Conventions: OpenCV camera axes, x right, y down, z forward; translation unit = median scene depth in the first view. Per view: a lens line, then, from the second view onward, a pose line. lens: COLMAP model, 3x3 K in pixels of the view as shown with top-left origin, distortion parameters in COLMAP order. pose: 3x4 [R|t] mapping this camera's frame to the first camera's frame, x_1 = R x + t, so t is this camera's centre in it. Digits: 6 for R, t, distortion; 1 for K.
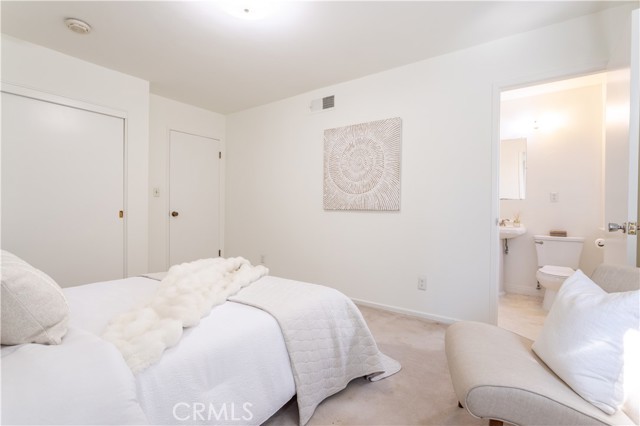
lens RADIAL K [[308.5, 0, 314.3], [0, 308.5, 210.4], [0, 0, 1]] dist [-0.011180, 0.003955]
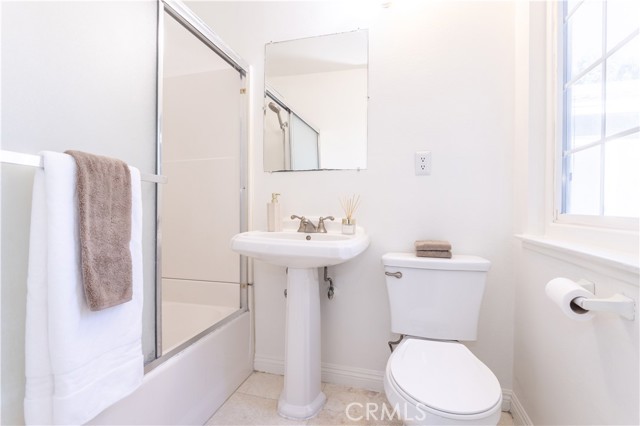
lens RADIAL K [[308.5, 0, 322.8], [0, 308.5, 212.2], [0, 0, 1]] dist [-0.011180, 0.003955]
pose [[0.926686, -0.018884, 0.375362, 0.486491], [0.012187, 0.999722, 0.020207, 0.014973], [-0.375639, -0.014151, 0.926658, 0.648939]]
